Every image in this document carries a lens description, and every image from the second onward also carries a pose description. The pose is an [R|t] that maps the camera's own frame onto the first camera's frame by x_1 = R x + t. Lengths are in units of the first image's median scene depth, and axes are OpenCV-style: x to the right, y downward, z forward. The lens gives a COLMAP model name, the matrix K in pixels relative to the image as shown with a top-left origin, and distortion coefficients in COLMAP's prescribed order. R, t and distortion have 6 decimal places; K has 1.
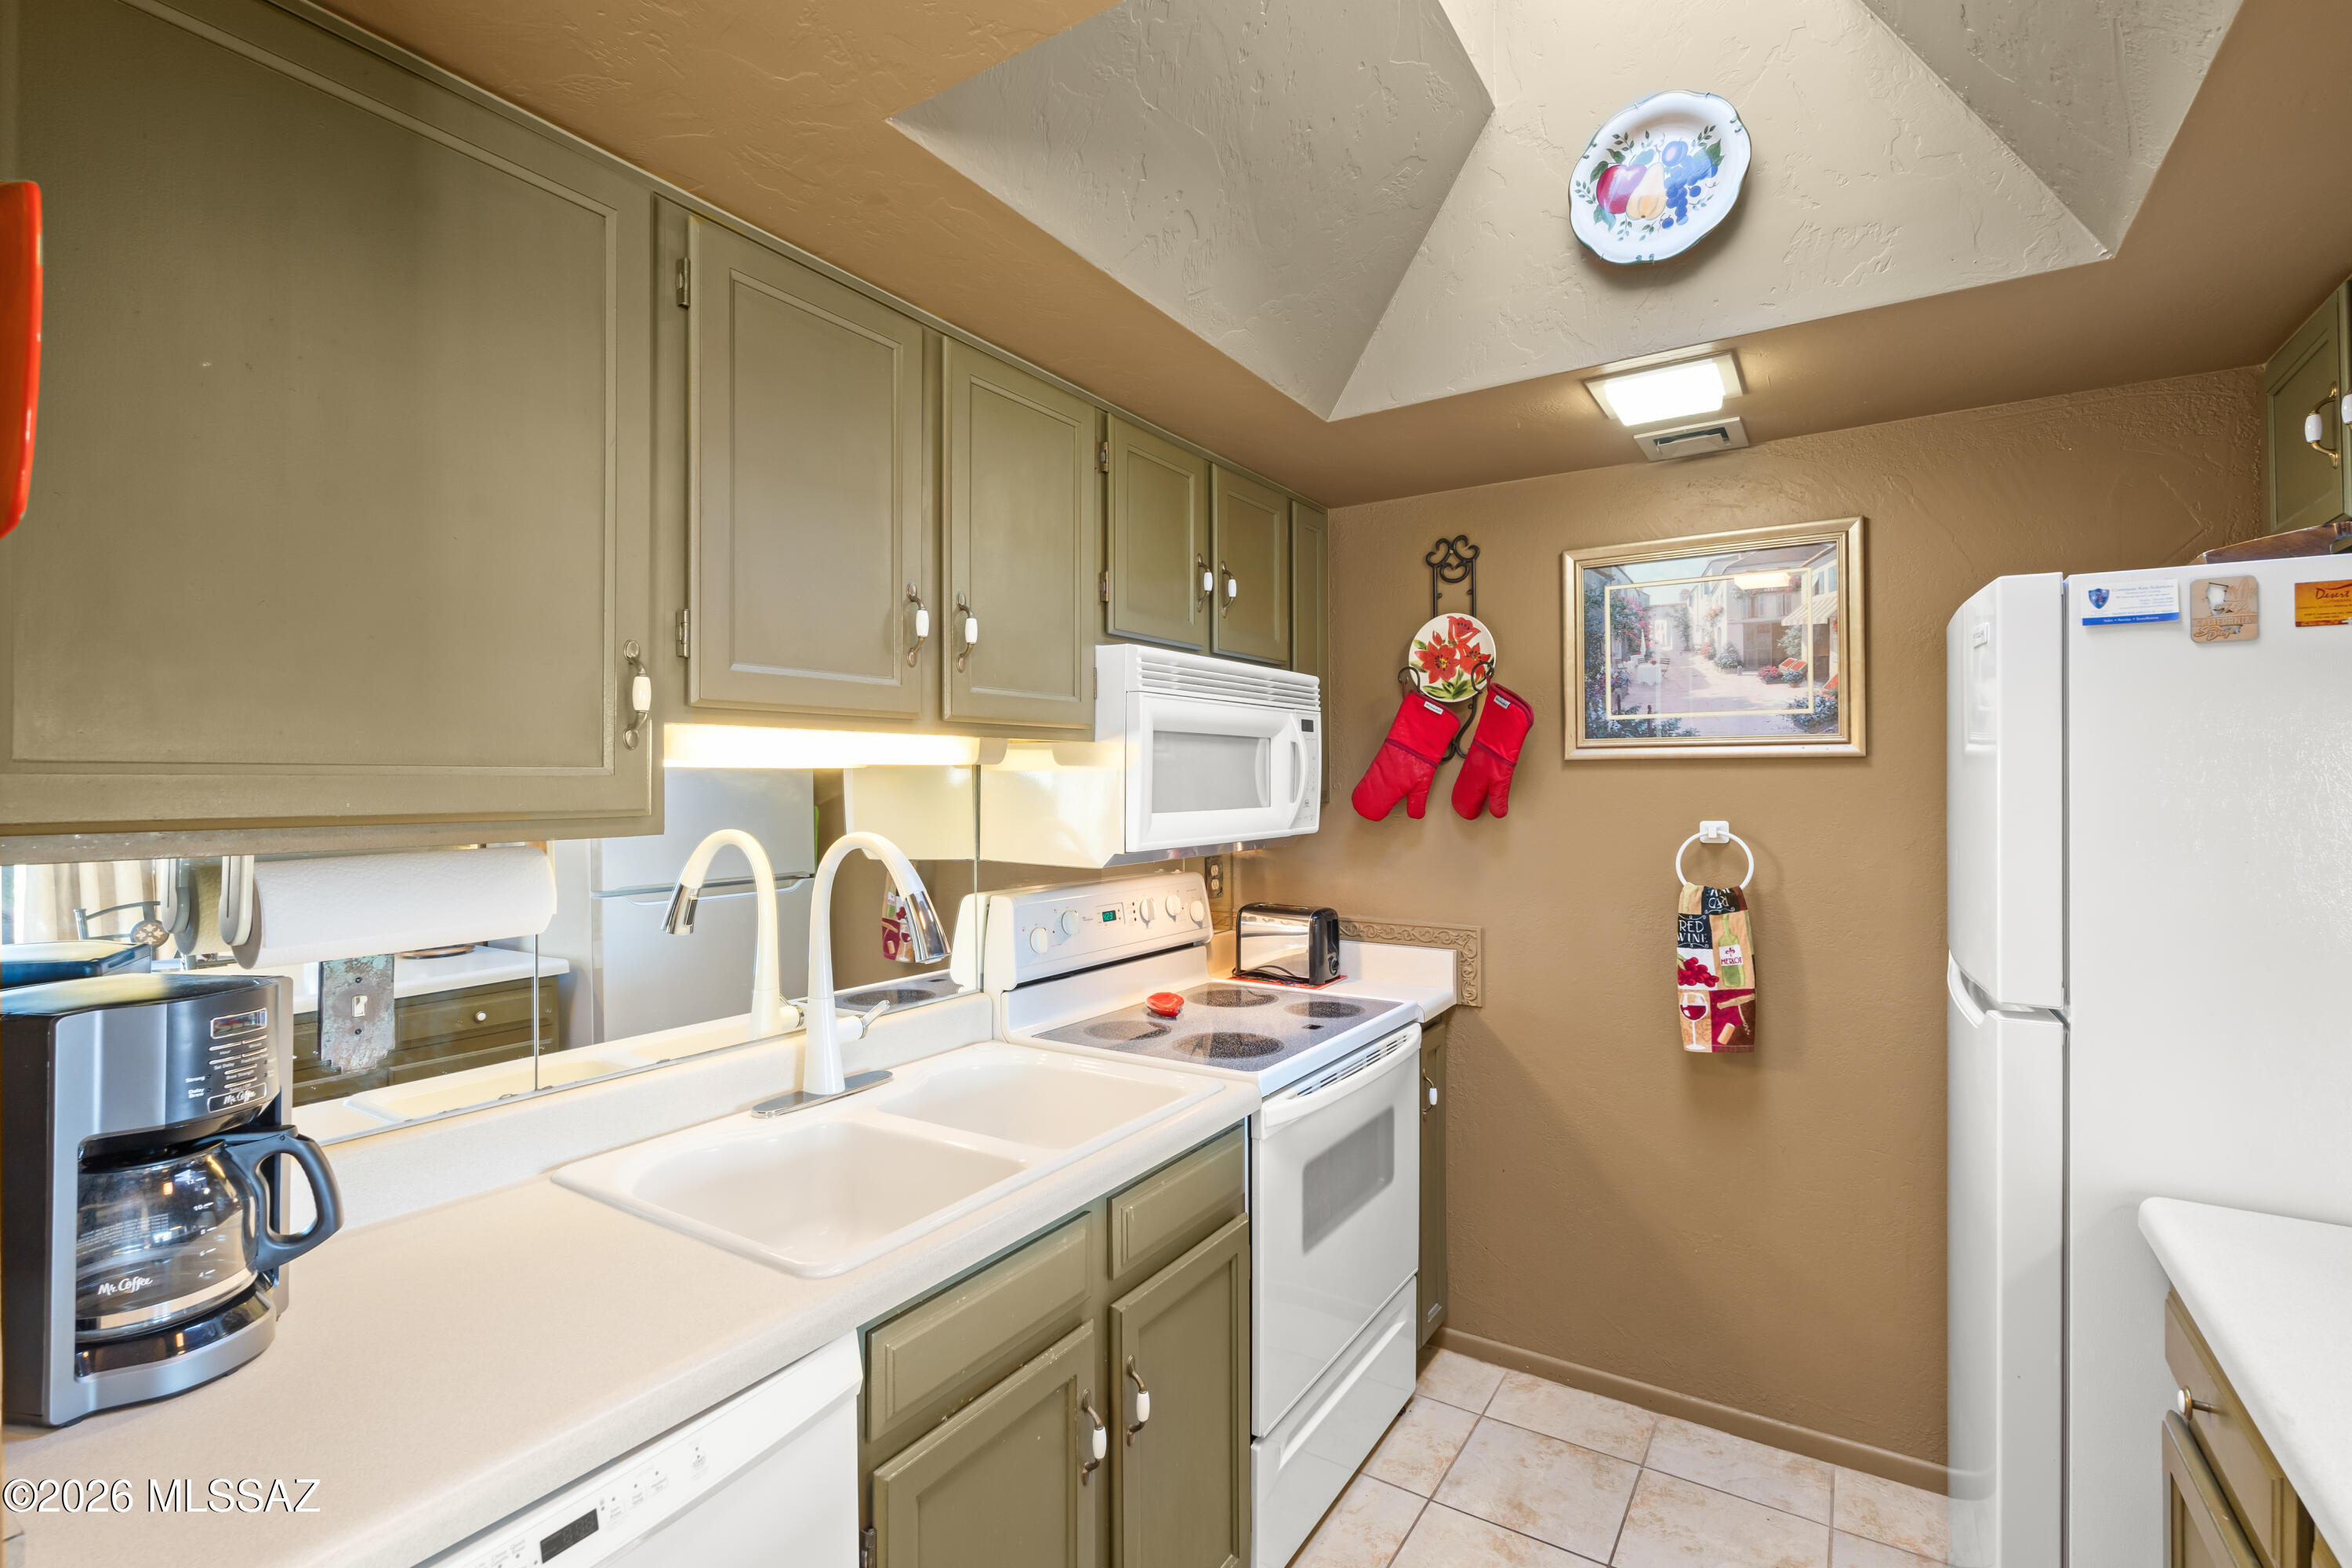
lens RADIAL K [[1064.8, 0, 1186.0], [0, 1064.8, 774.9], [0, 0, 1]] dist [-0.000714, -0.000093]
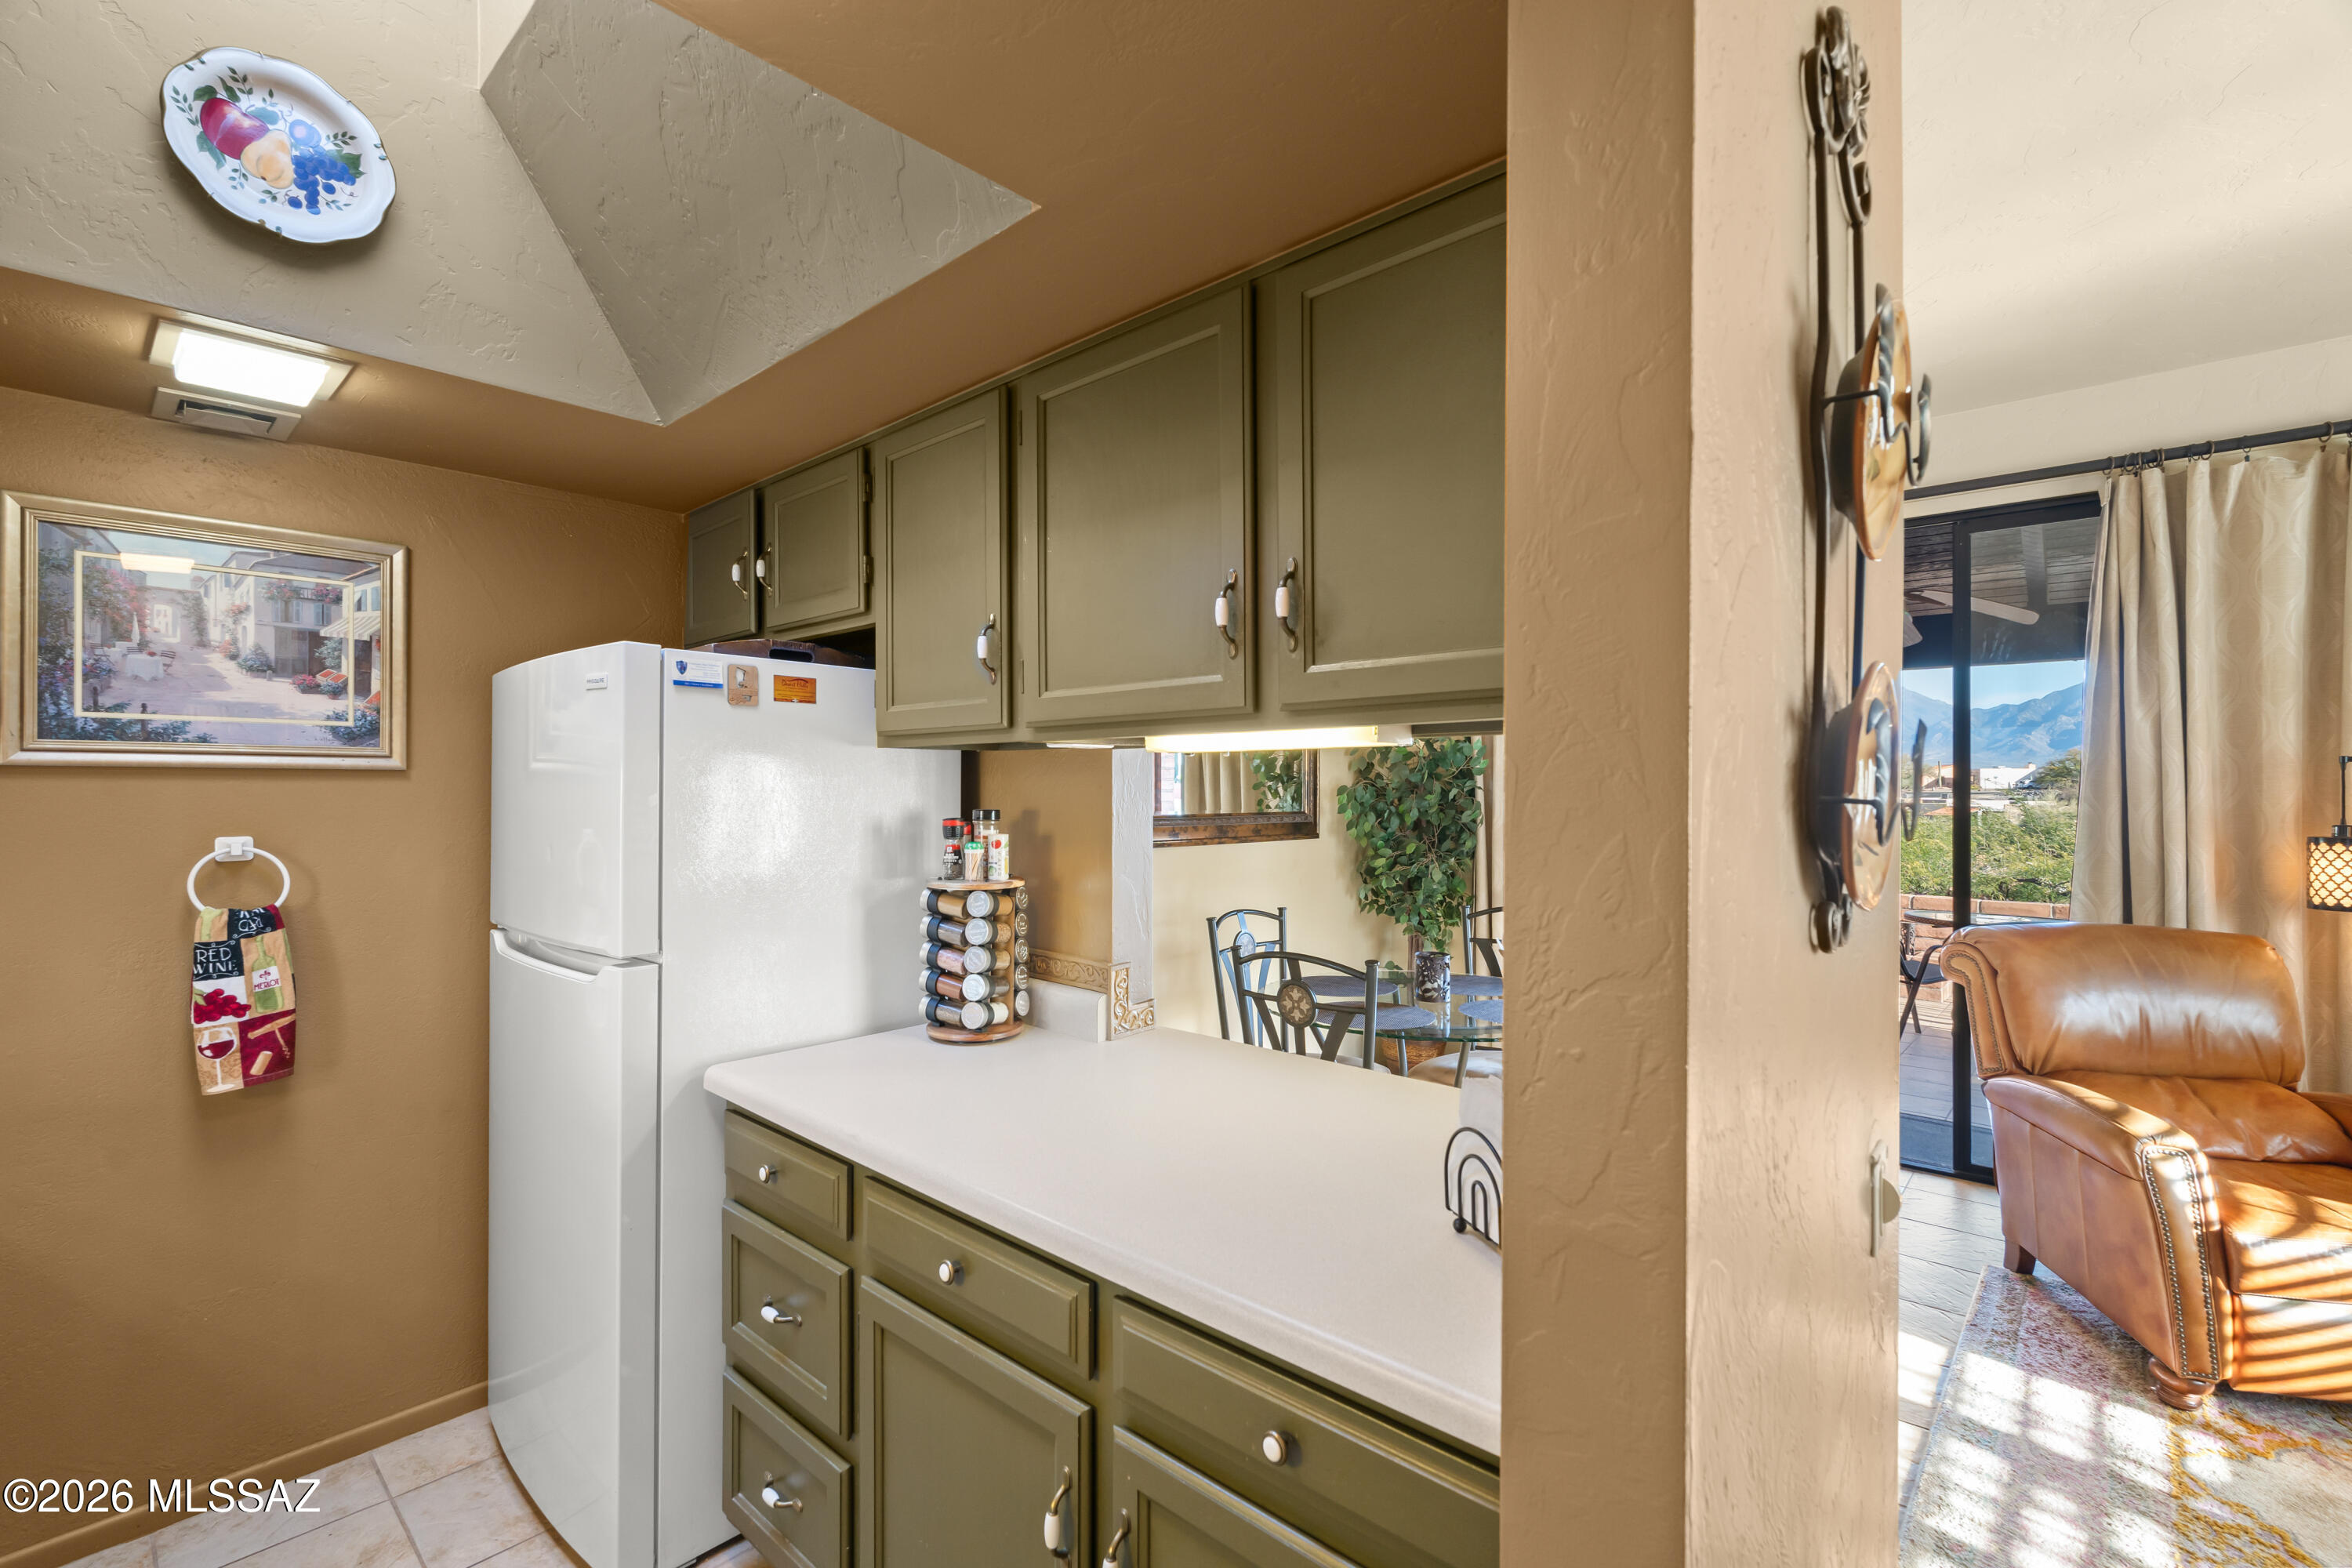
lens RADIAL K [[1045.7, 0, 1171.2], [0, 1045.7, 792.2], [0, 0, 1]] dist [-0.000605, -0.000009]
pose [[0.170760, 0.002211, 0.985310, -0.259741], [-0.005662, 0.999983, -0.001263, 0.001734], [-0.985296, -0.005363, 0.170770, 0.056906]]
